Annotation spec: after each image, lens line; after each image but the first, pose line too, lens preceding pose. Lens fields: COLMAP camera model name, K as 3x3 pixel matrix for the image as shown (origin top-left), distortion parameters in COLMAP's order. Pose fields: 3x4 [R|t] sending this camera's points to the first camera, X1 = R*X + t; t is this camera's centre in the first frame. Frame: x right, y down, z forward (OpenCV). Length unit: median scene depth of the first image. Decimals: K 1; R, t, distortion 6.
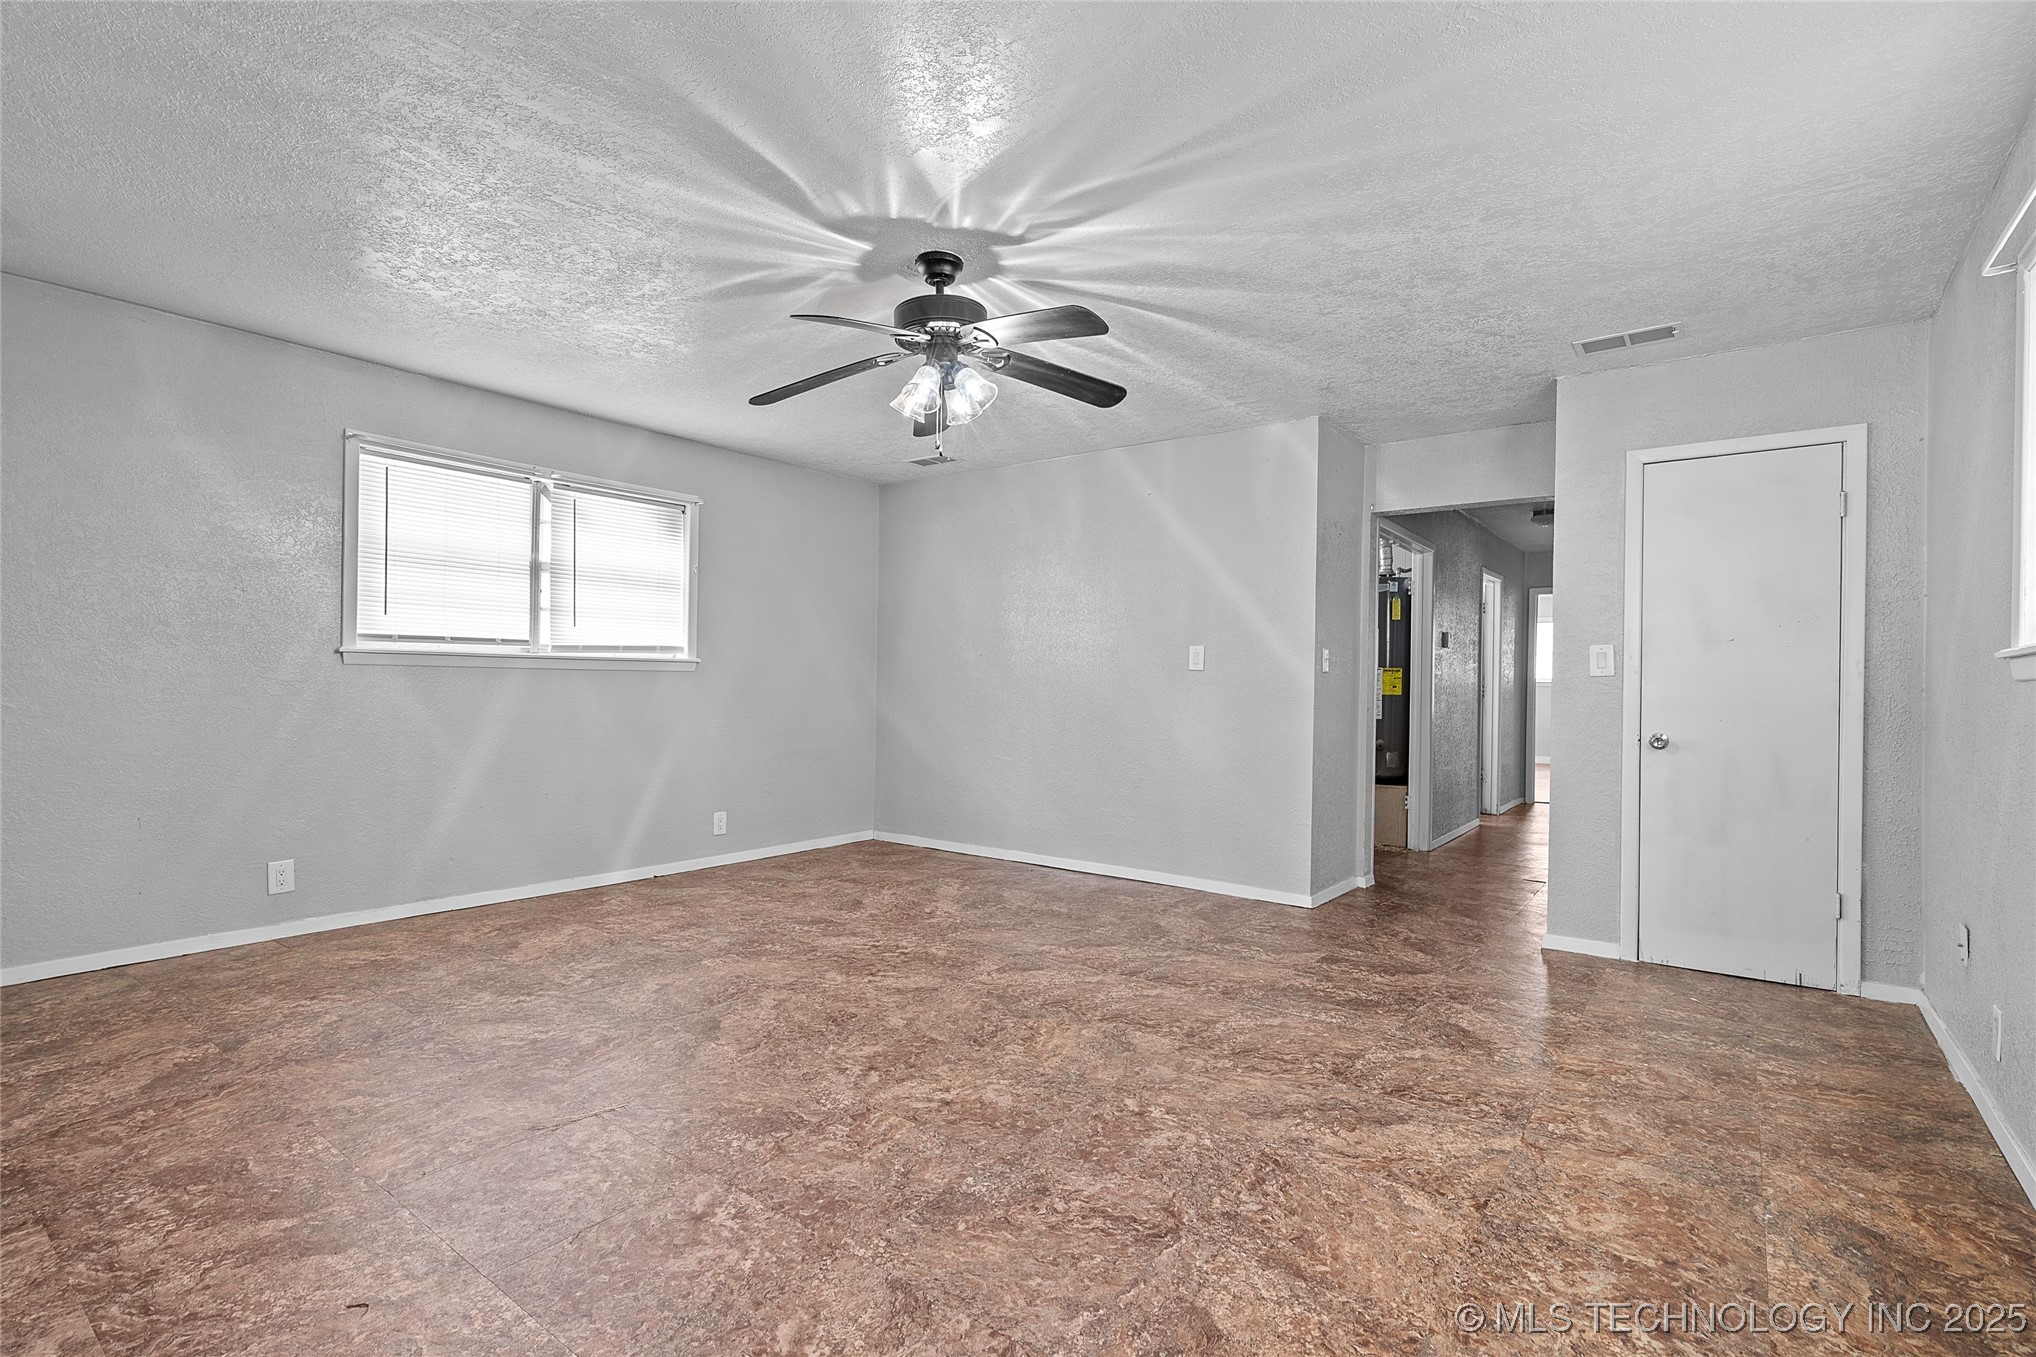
lens RADIAL K [[953.9, 0, 996.0], [0, 953.9, 692.0], [0, 0, 1]] dist [0.002262, 0.000895]
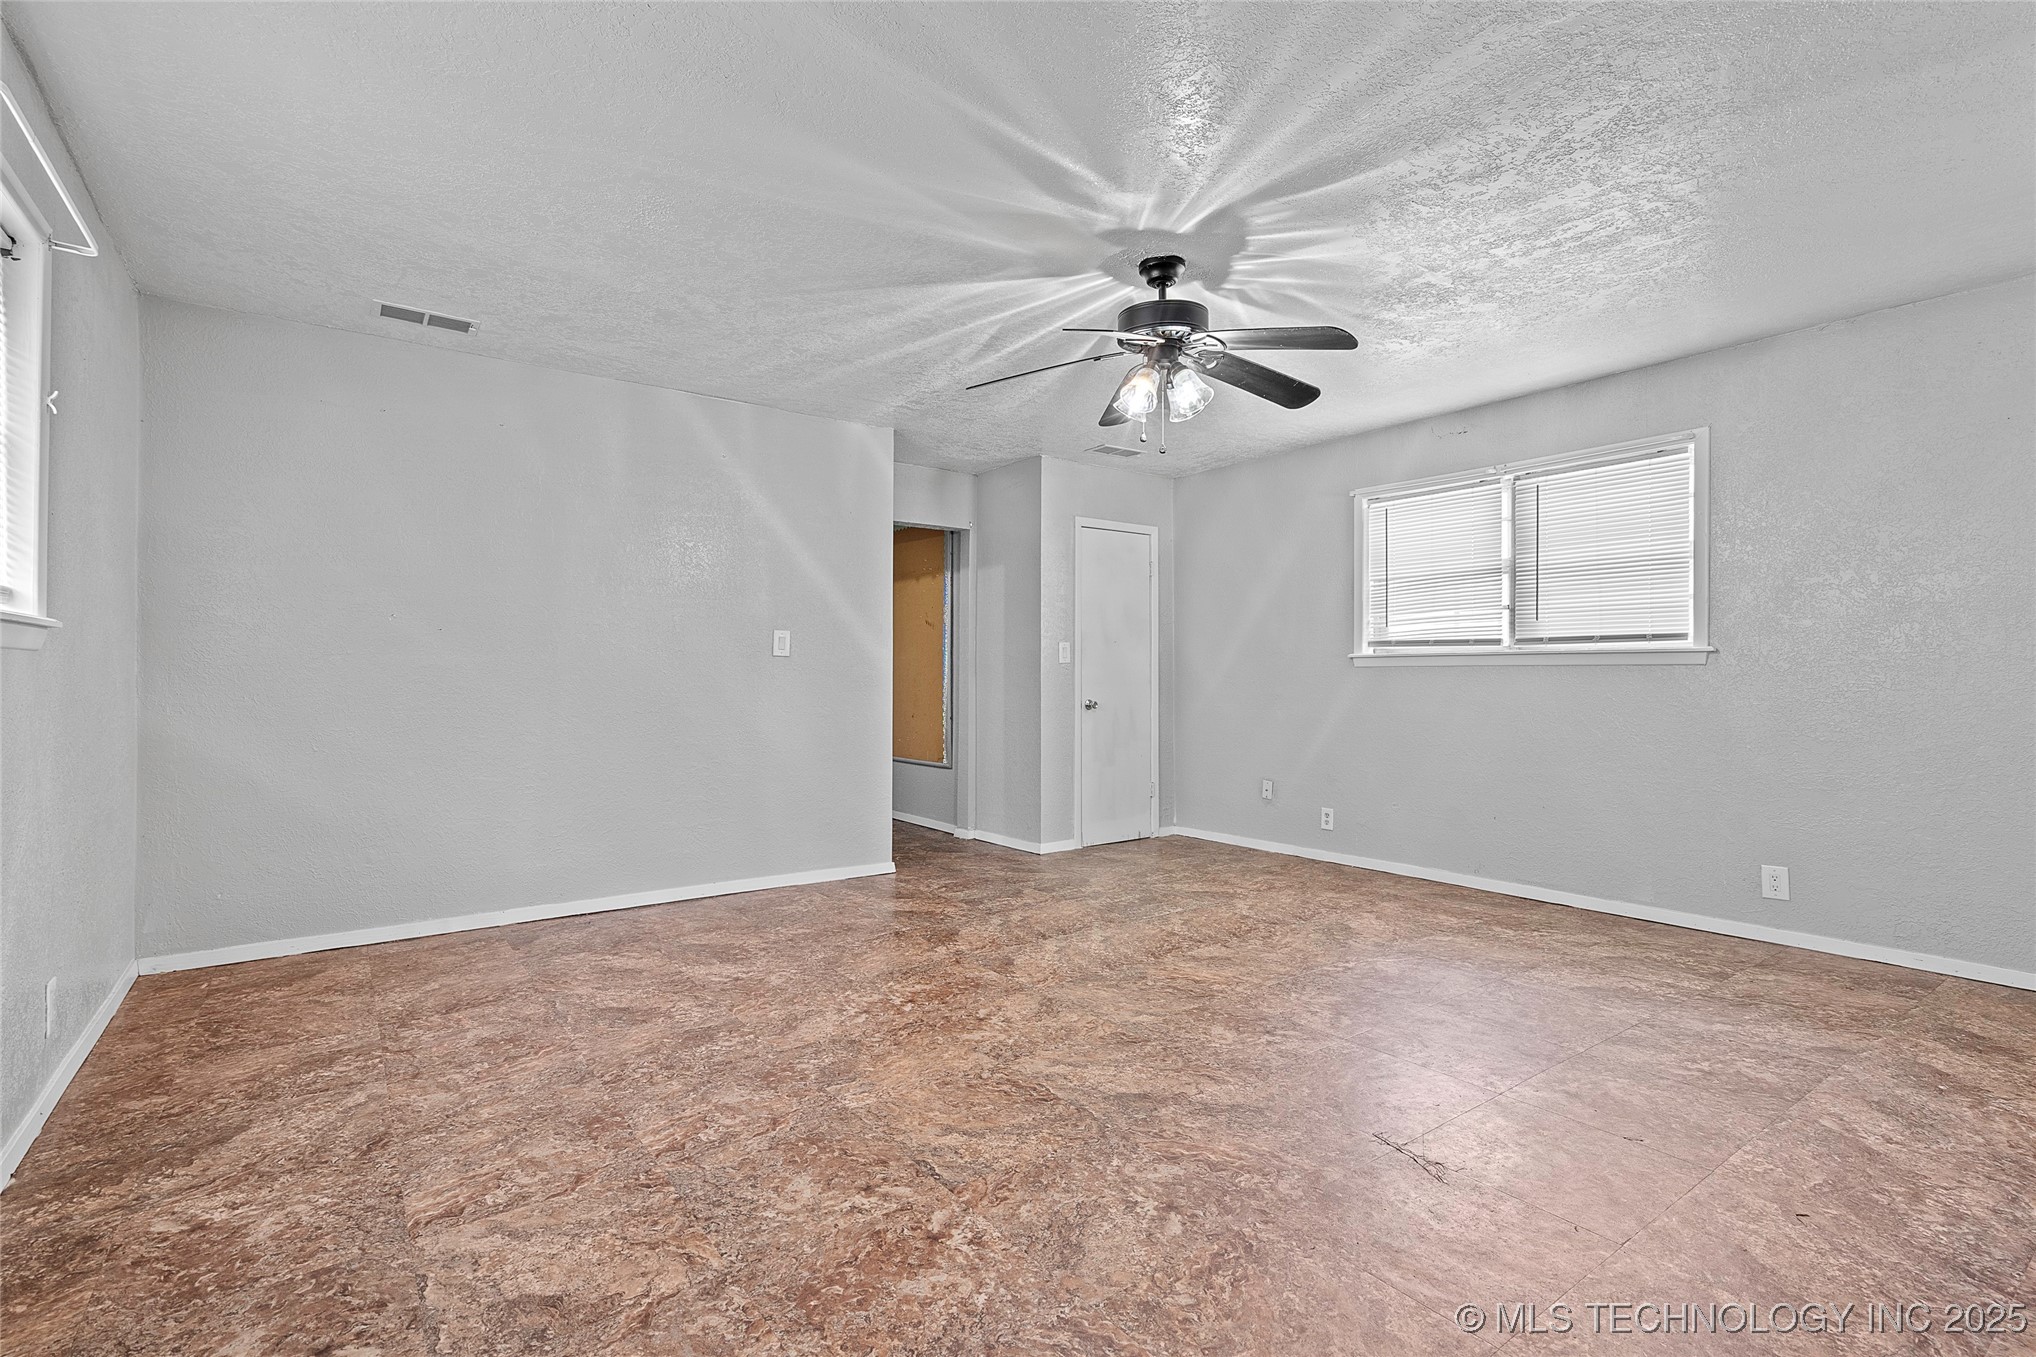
lens RADIAL K [[953.9, 0, 1043.8], [0, 953.9, 671.7], [0, 0, 1]] dist [0.002262, 0.000895]
pose [[0.255931, -0.008800, 0.966655, -1.051666], [0.009969, 0.999929, 0.006463, -0.017079], [-0.966644, 0.007983, 0.256001, 0.828795]]
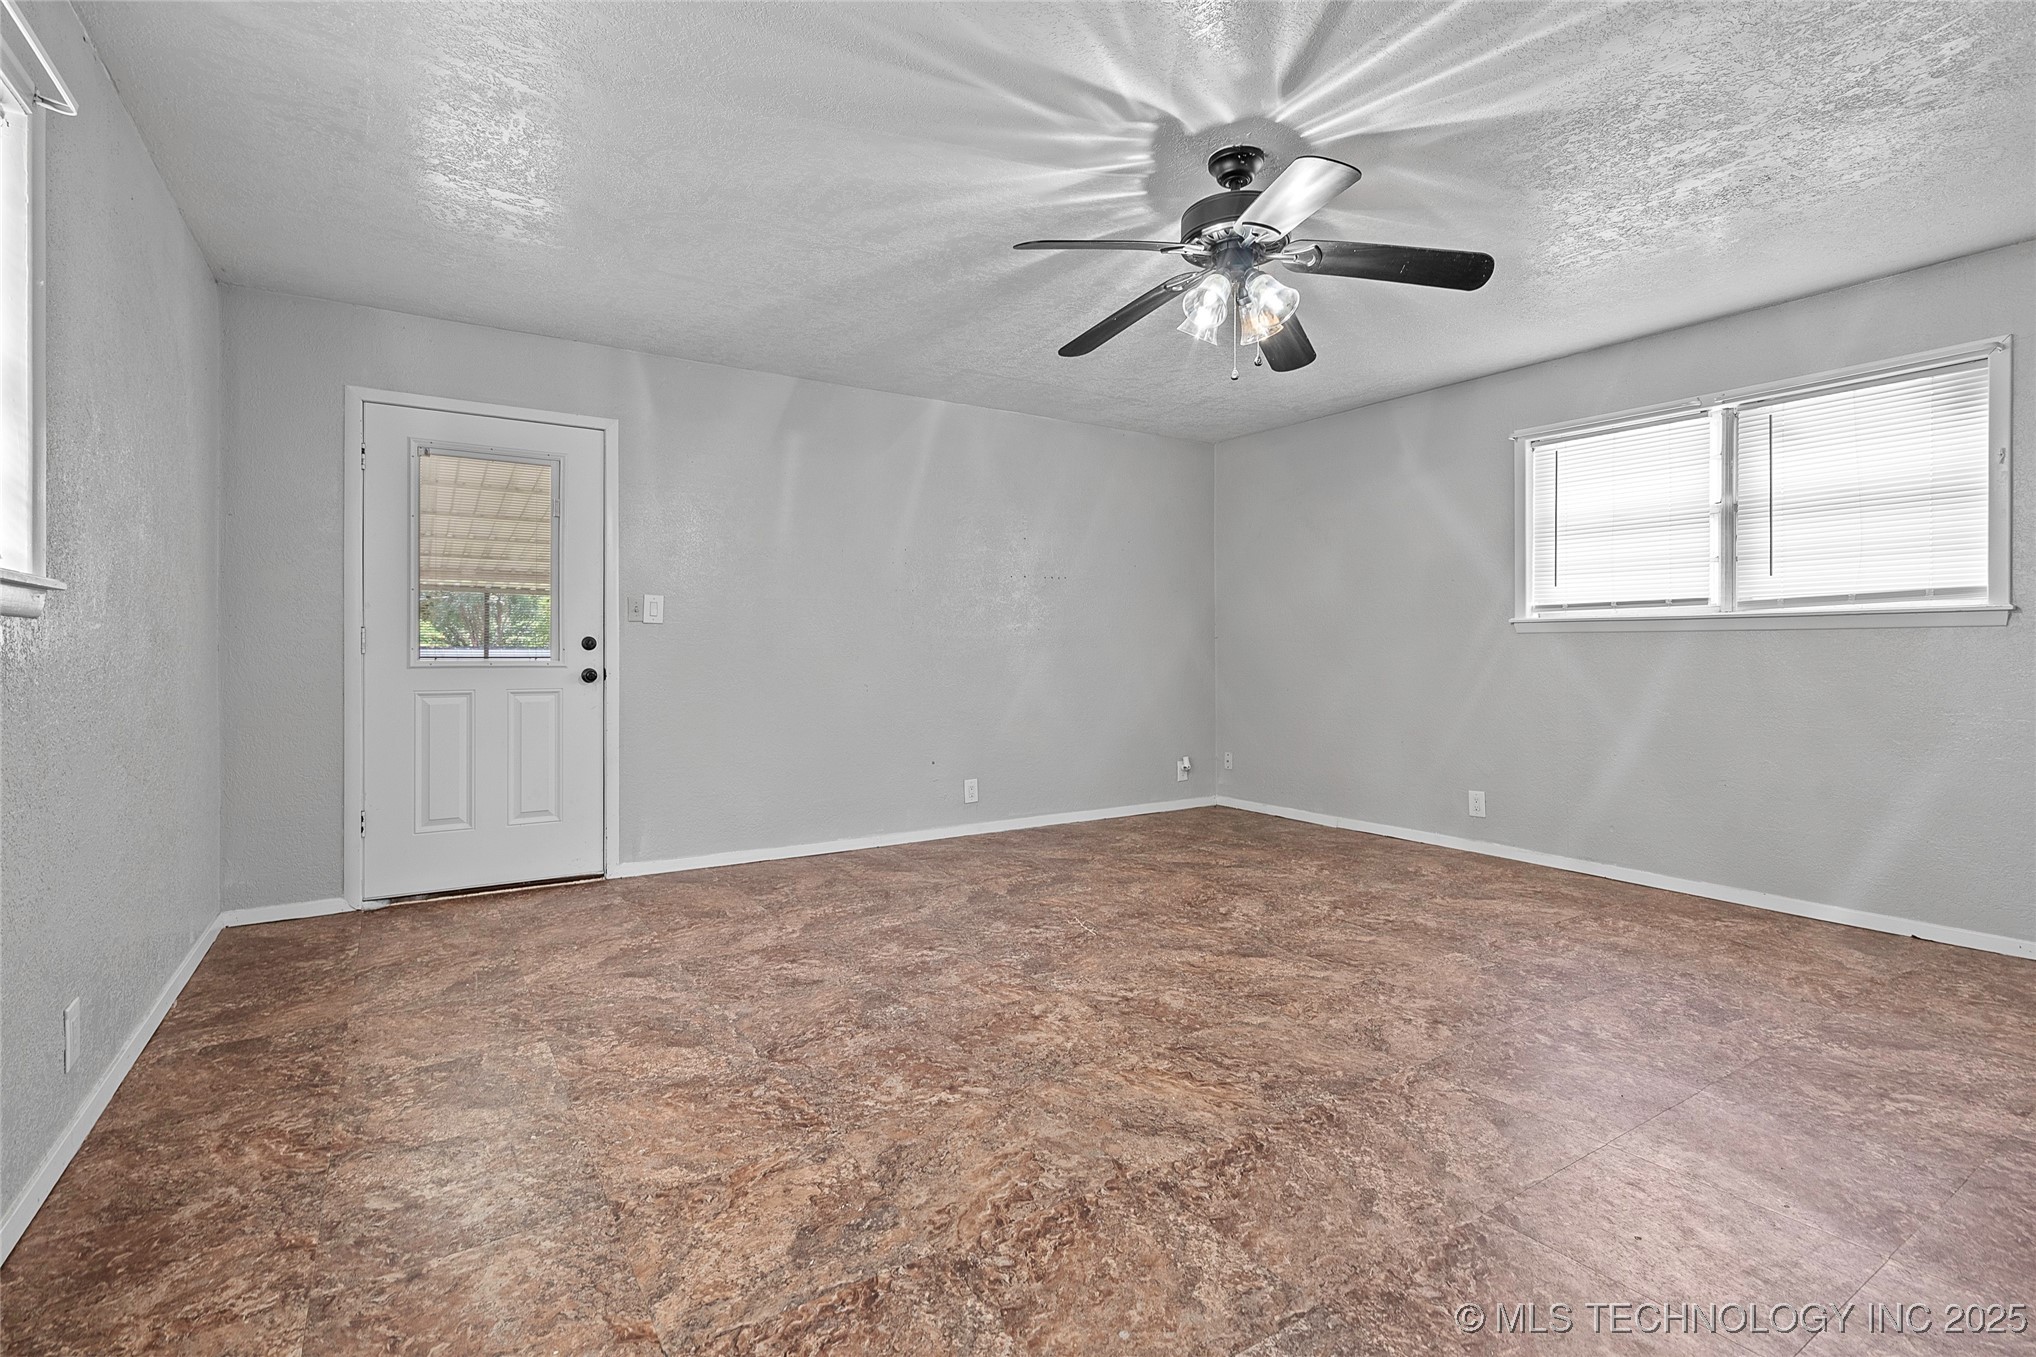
lens RADIAL K [[953.9, 0, 1026.6], [0, 953.9, 653.5], [0, 0, 1]] dist [0.002262, 0.000895]
pose [[-0.323579, -0.007805, -0.946169, 0.796780], [-0.009362, 0.999943, -0.005046, 0.009149], [0.946155, 0.007226, -0.323634, 1.062279]]
